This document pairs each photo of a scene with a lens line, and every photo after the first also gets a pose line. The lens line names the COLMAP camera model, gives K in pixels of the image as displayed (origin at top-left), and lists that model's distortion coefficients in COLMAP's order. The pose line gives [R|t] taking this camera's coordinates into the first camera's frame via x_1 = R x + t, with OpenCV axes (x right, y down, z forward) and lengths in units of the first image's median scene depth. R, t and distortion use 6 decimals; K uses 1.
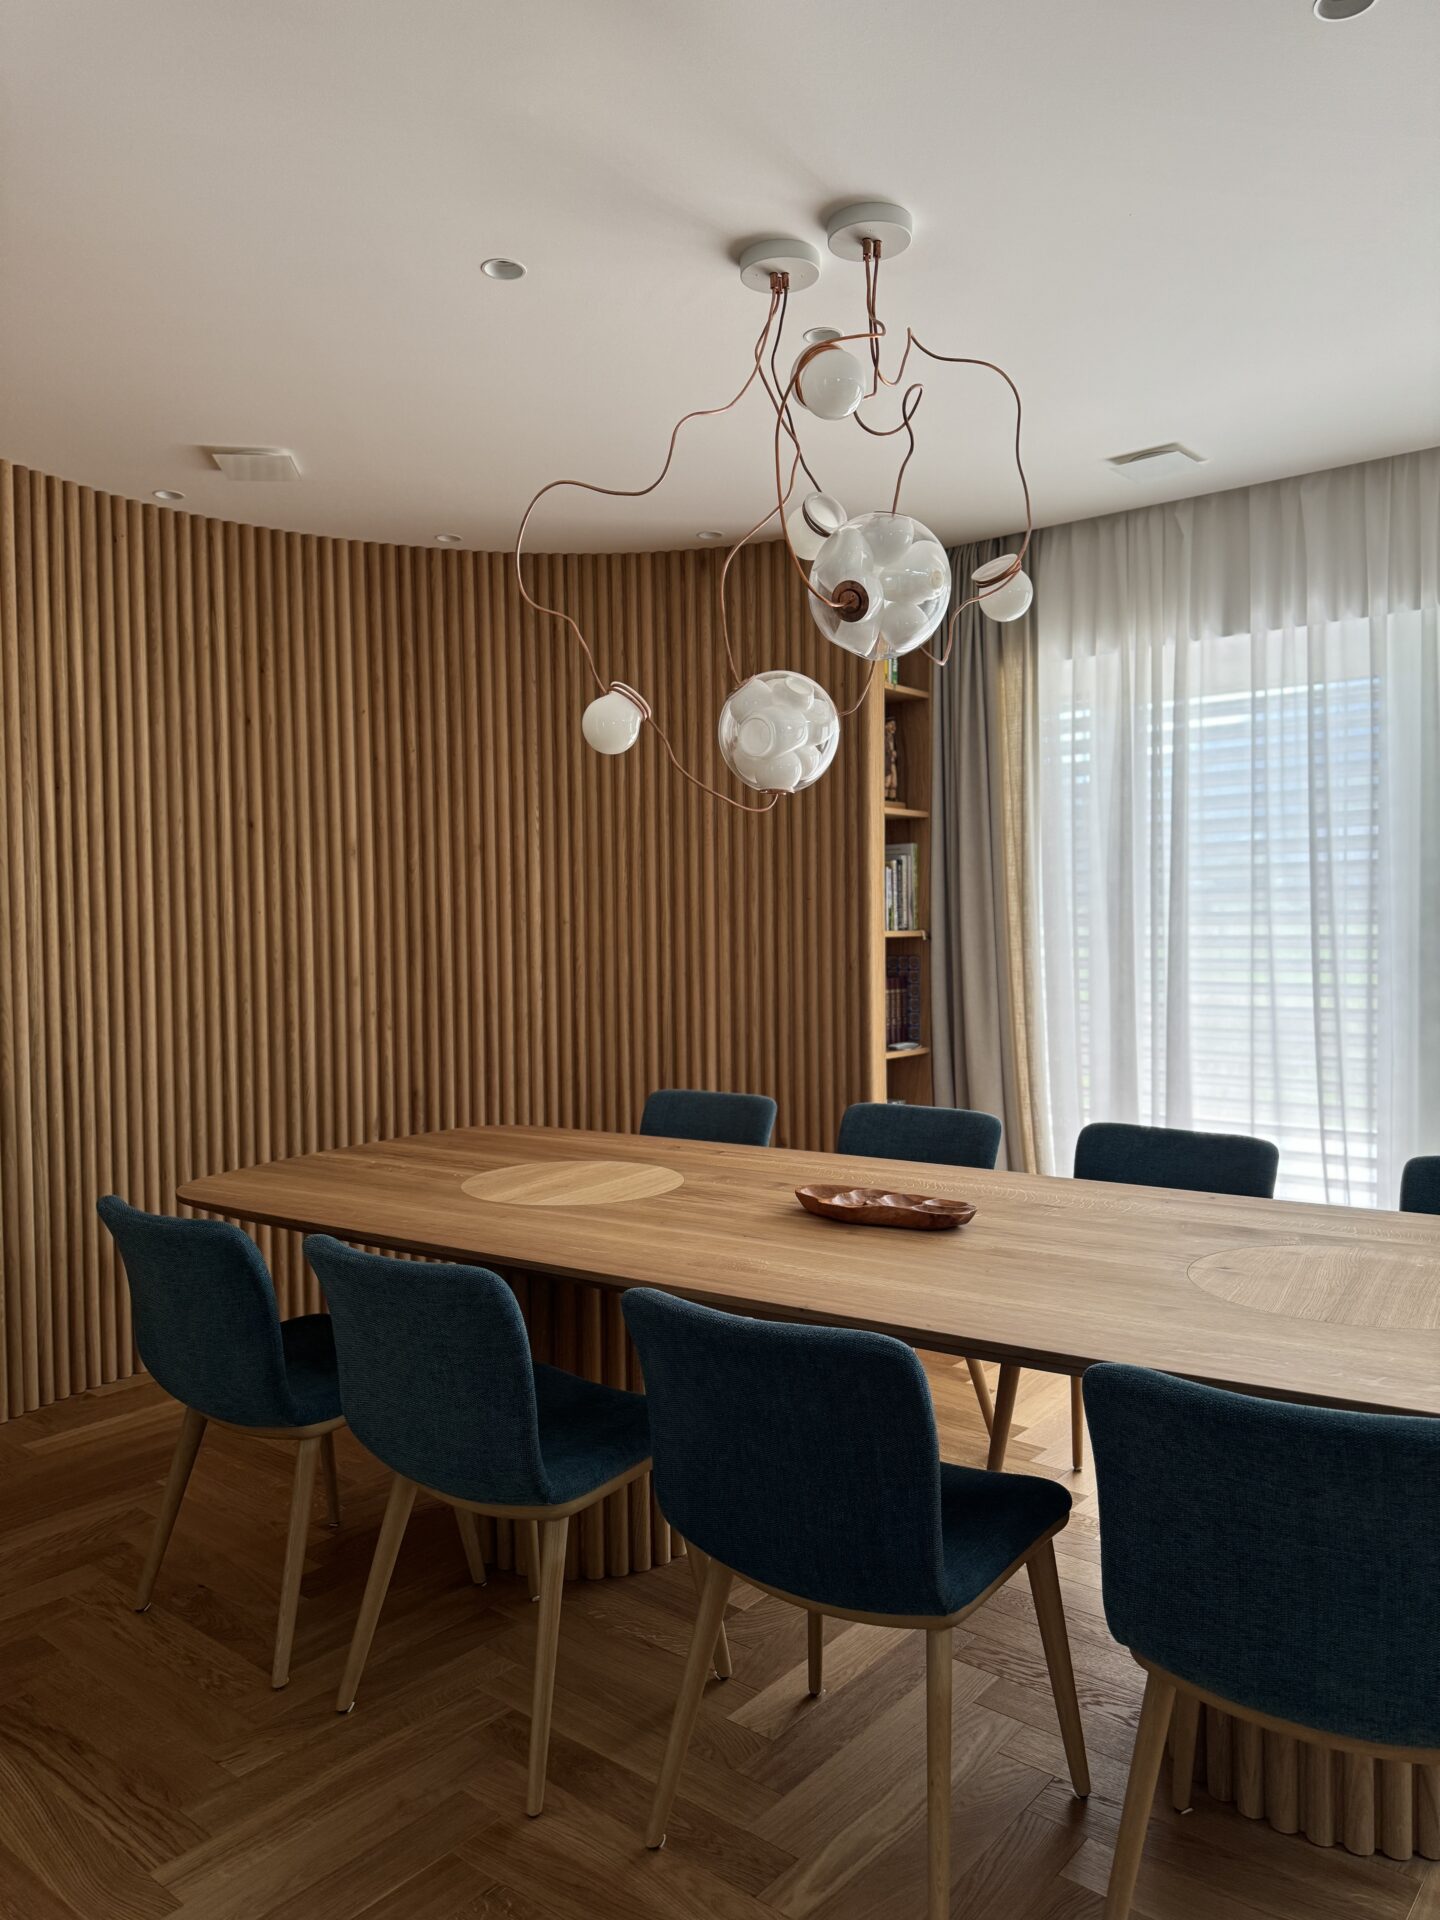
lens RADIAL K [[1346.3, 0, 720.0], [0, 1346.3, 960.0], [0, 0, 1]] dist [0.170363, -0.351904]
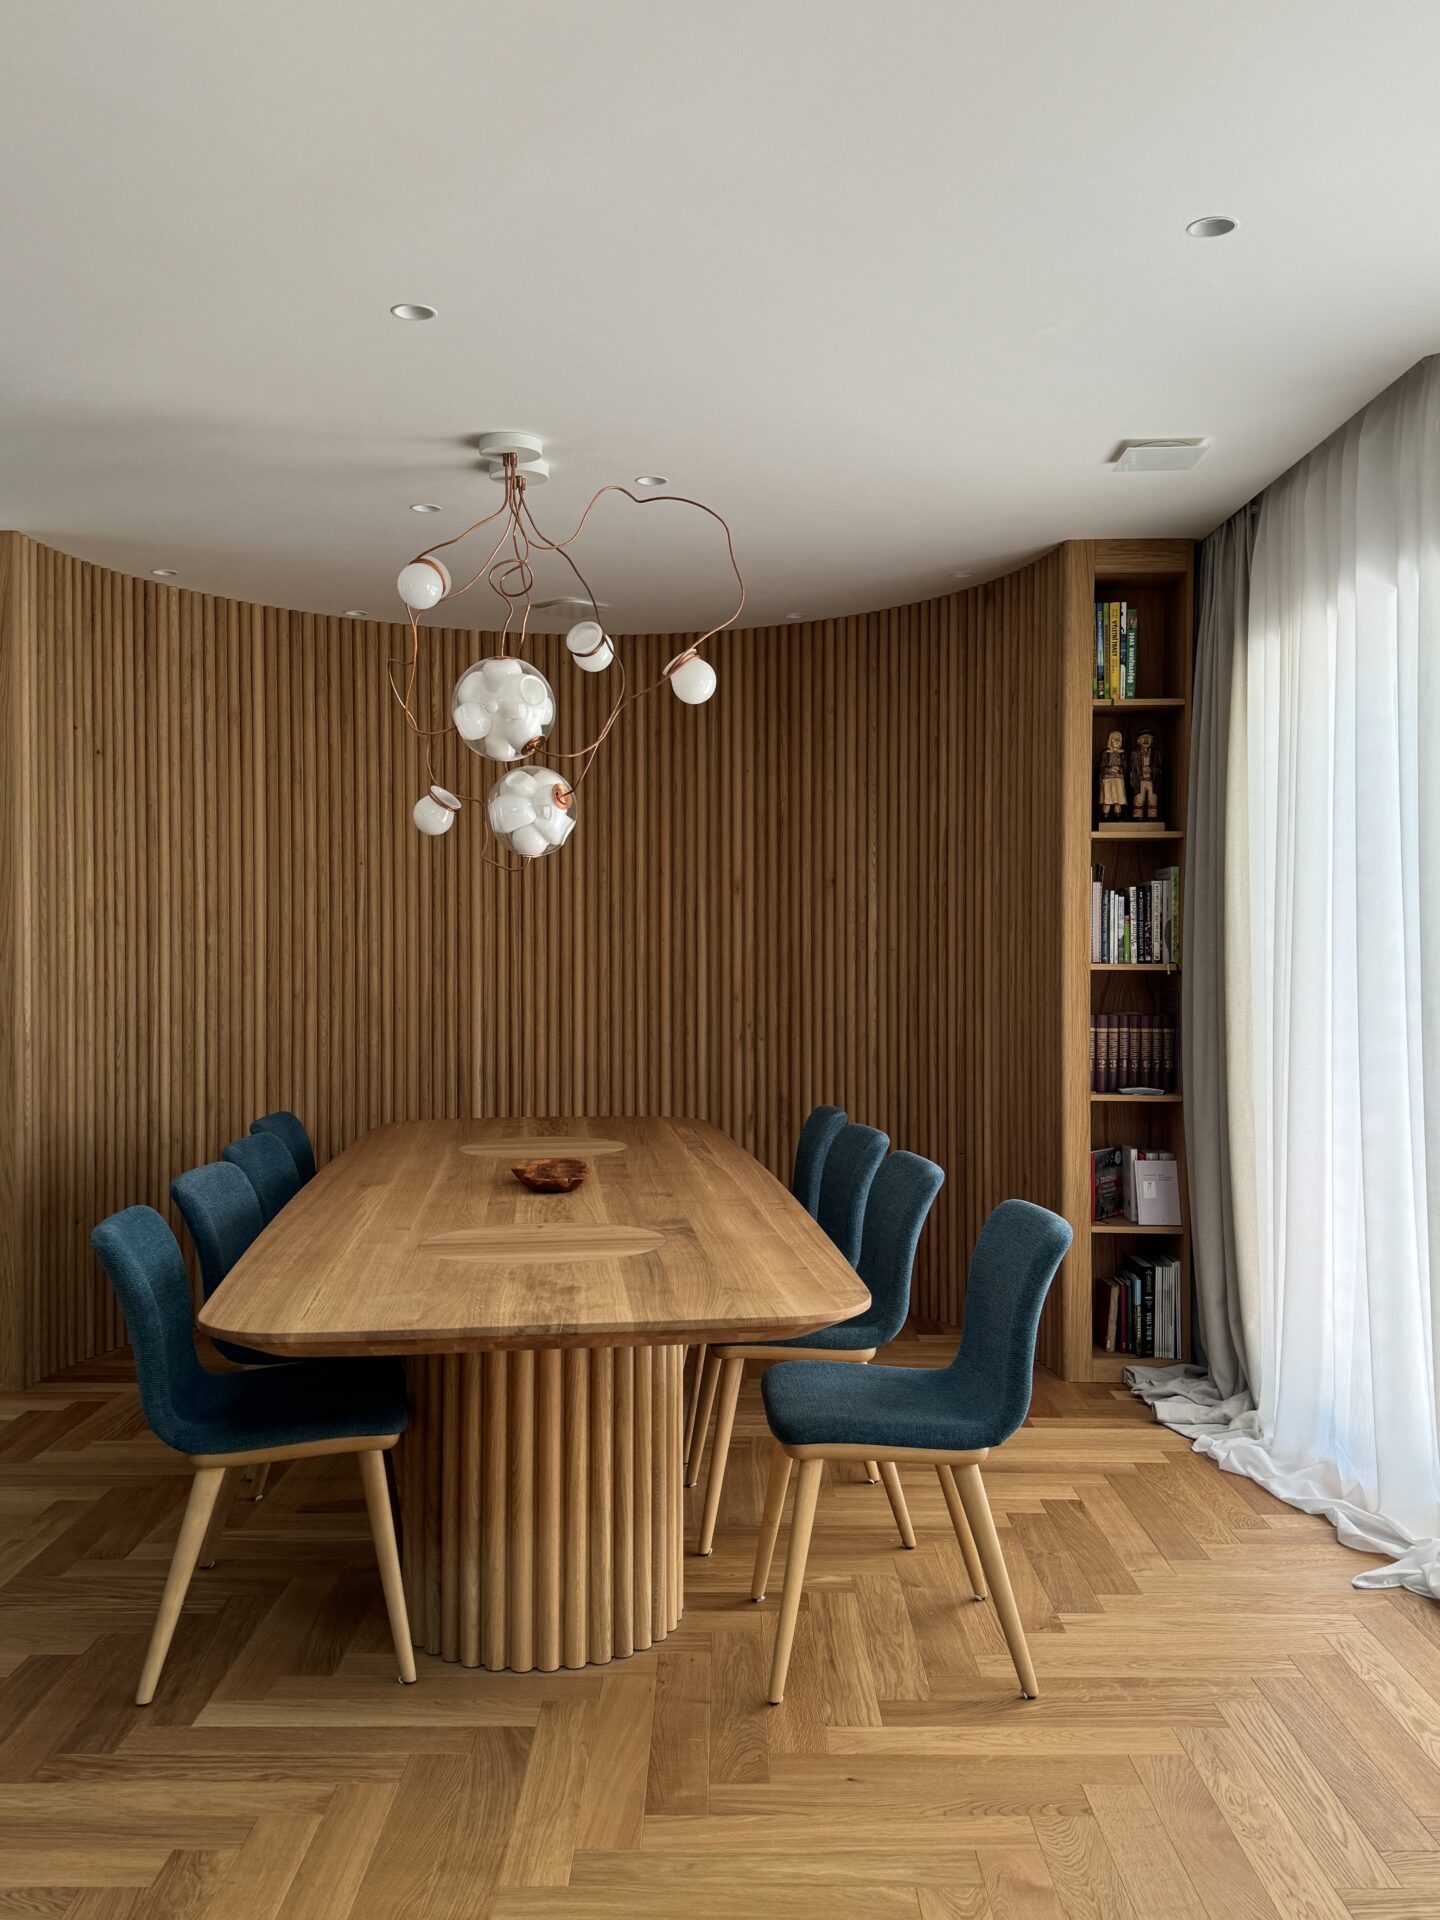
lens RADIAL K [[1624.5, 0, 720.0], [0, 1624.5, 960.0], [0, 0, 1]] dist [0.090045, -0.000162]
pose [[0.619459, 0.020700, -0.784756, 0.835011], [-0.026758, 0.999628, 0.005246, -0.024019], [0.784573, 0.017749, 0.619782, 0.107863]]
